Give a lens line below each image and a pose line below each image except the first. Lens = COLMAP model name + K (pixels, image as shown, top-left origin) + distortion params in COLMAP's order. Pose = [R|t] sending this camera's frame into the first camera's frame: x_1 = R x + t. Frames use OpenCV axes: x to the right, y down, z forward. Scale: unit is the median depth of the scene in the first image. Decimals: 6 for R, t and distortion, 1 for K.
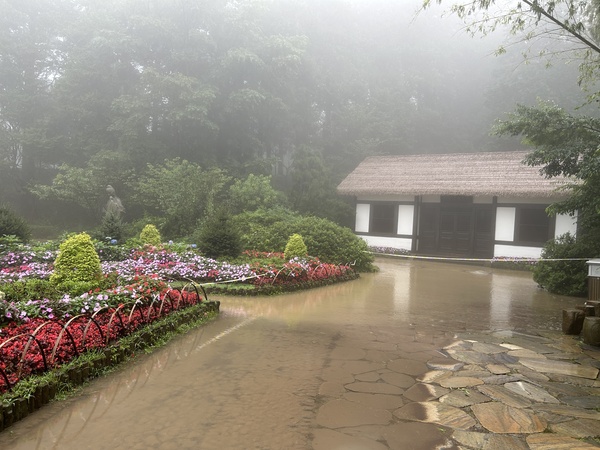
lens RADIAL K [[451.7, 0, 294.1], [0, 451.7, 229.0], [0, 0, 1]] dist [0.014003, -0.018925]
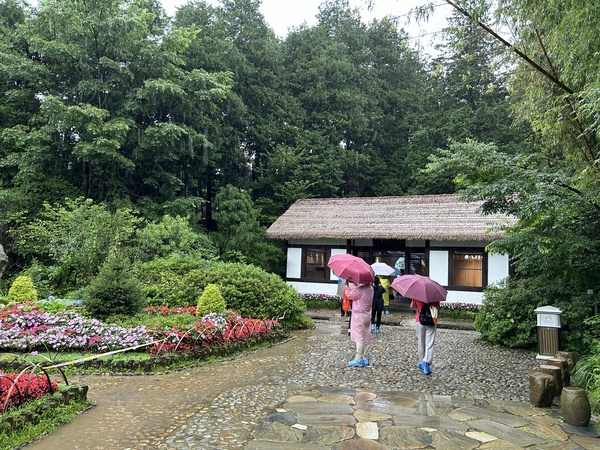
lens RADIAL K [[451.7, 0, 296.9], [0, 451.7, 220.2], [0, 0, 1]] dist [0.014003, -0.018925]
pose [[0.988667, 0.001632, 0.150117, 0.031107], [0.016165, 0.992970, -0.117253, -0.005909], [-0.149253, 0.118351, 0.981691, 0.126537]]
